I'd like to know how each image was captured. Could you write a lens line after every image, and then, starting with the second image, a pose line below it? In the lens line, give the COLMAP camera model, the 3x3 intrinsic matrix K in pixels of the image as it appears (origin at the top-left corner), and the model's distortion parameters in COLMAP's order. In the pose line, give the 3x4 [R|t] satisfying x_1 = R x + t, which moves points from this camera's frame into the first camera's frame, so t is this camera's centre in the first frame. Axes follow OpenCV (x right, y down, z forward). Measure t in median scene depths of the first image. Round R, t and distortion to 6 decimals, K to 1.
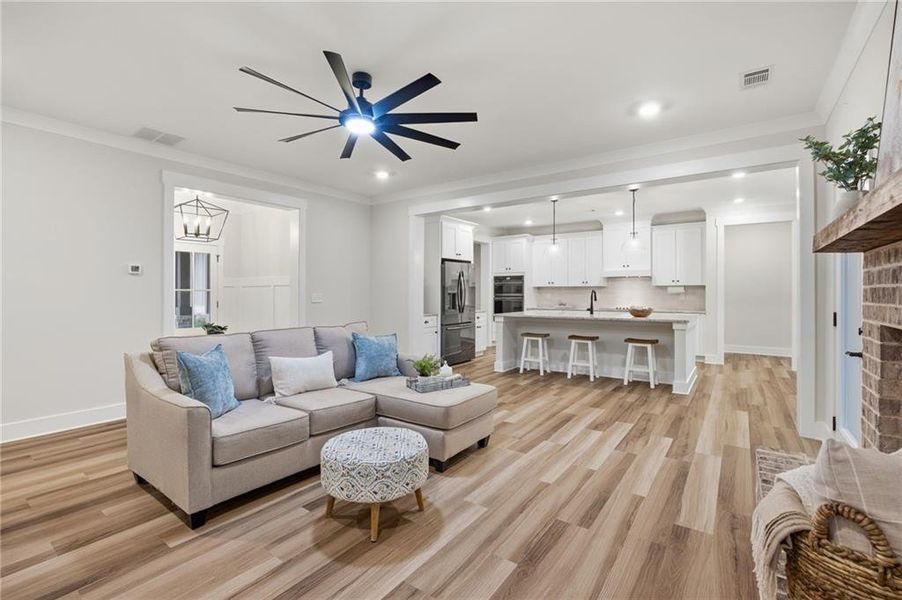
lens RADIAL K [[413.2, 0, 453.2], [0, 413.2, 293.9], [0, 0, 1]] dist [-0.009807, 0.007862]
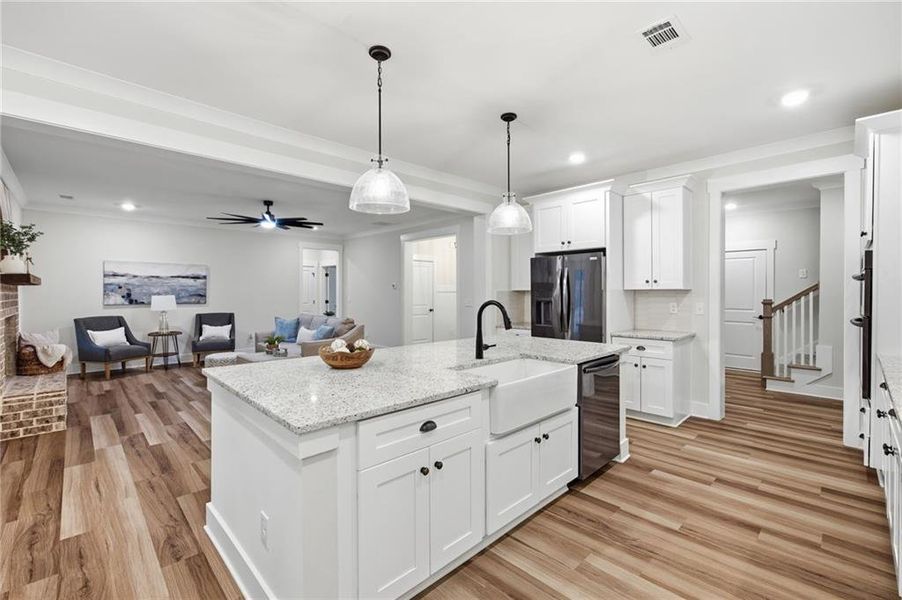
lens RADIAL K [[388.3, 0, 451.8], [0, 388.3, 293.3], [0, 0, 1]] dist [0.016971, 0.000911]
pose [[-0.193589, 0.012571, -0.981002, 0.986421], [0.007303, 0.999909, 0.011372, -0.032499], [0.981055, -0.004963, -0.193664, 1.409685]]
